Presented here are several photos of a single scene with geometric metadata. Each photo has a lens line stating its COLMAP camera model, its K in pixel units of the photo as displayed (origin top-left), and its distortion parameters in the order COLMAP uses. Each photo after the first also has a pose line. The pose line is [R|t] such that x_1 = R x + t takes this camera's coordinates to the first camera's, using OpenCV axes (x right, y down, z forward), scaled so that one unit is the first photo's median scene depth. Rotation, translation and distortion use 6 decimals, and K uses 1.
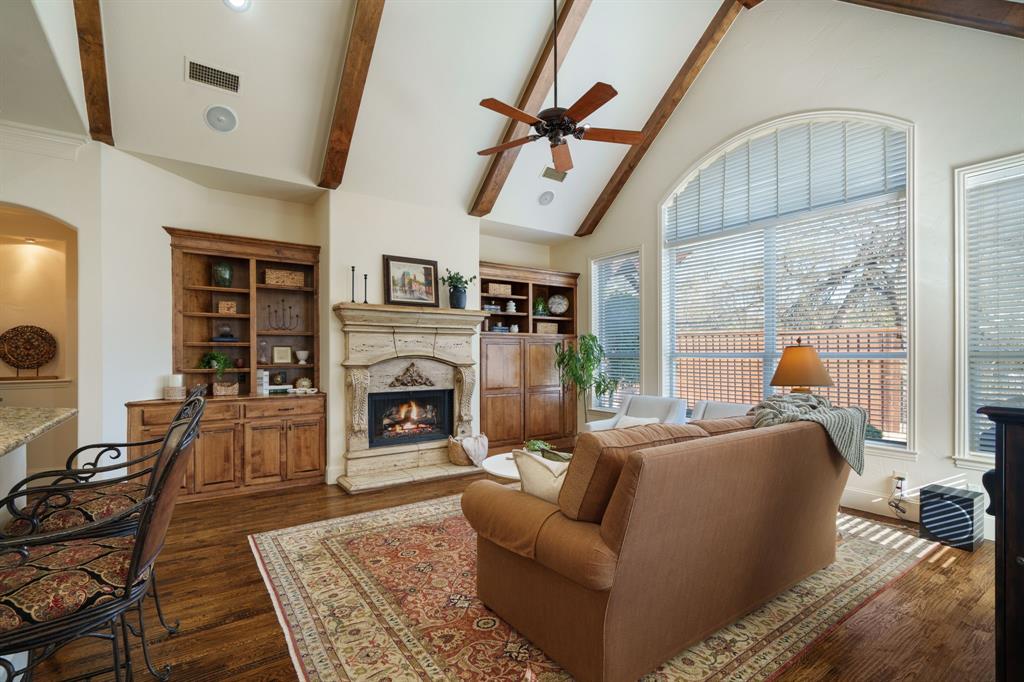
lens RADIAL K [[471.4, 0, 508.7], [0, 471.4, 350.9], [0, 0, 1]] dist [-0.021467, 0.000373]
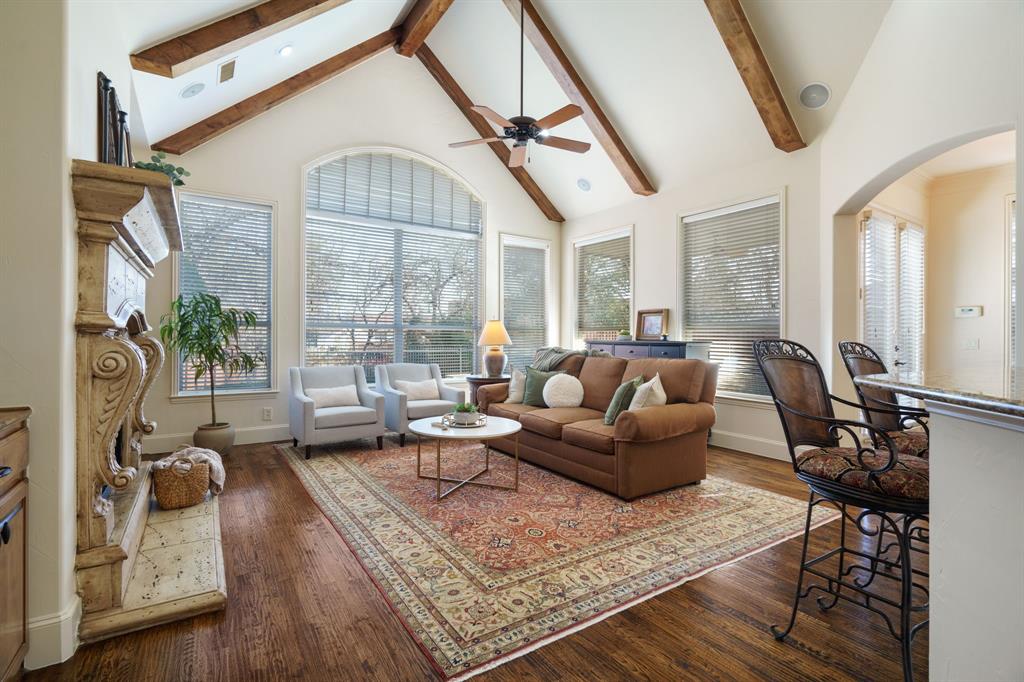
lens RADIAL K [[471.4, 0, 501.1], [0, 471.4, 336.3], [0, 0, 1]] dist [-0.021467, 0.000373]
pose [[0.047528, 0.006935, 0.998846, -1.199723], [-0.010997, 0.999919, -0.006419, 0.066031], [-0.998809, -0.010680, 0.047601, 1.099694]]
